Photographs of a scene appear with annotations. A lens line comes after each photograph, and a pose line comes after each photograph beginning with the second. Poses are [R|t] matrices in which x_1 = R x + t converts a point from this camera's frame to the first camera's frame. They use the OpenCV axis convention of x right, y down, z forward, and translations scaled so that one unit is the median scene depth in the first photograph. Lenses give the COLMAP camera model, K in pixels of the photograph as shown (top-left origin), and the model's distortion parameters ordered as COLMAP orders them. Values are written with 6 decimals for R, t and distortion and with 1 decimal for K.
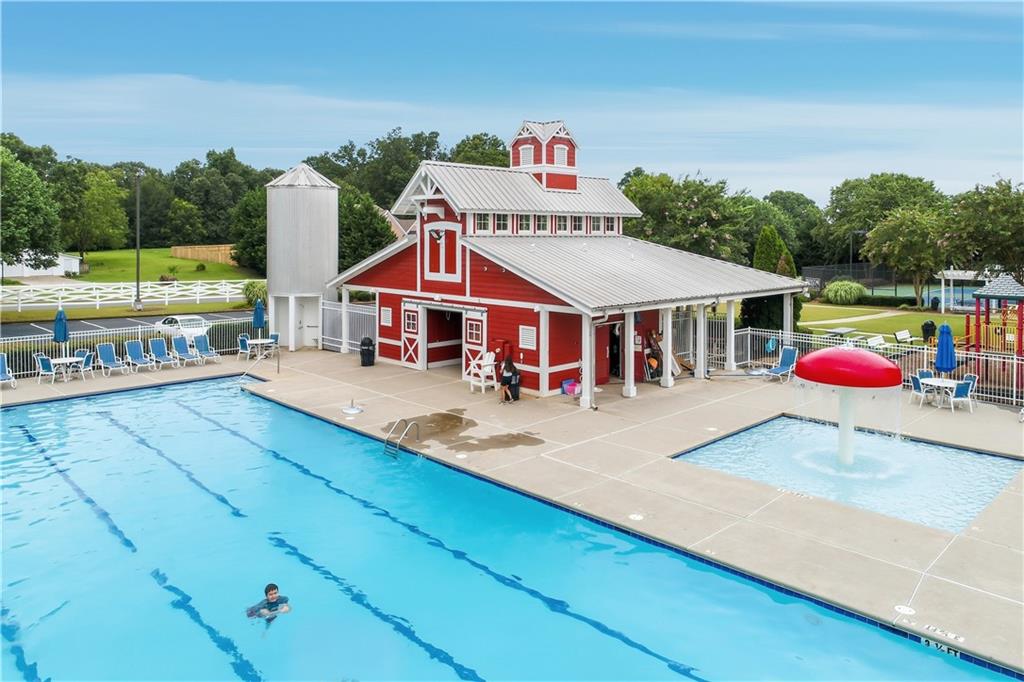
lens RADIAL K [[2265.0, 0, 512.0], [0, 2265.0, 341.0], [0, 0, 1]] dist [-0.051517, 0.084831]
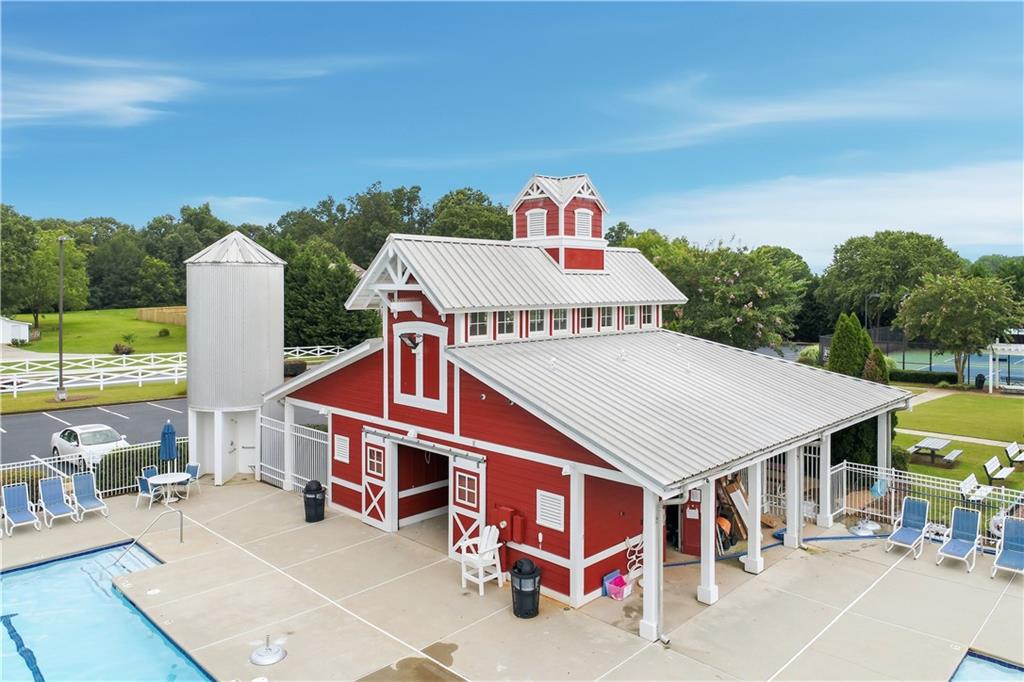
lens RADIAL K [[2265.0, 0, 512.0], [0, 2265.0, 341.0], [0, 0, 1]] dist [-0.051517, 0.084831]
pose [[0.999970, -0.000439, 0.007675, -0.007062], [0.000622, 0.999716, -0.023839, -0.027238], [-0.007662, 0.023843, 0.999686, 0.278532]]
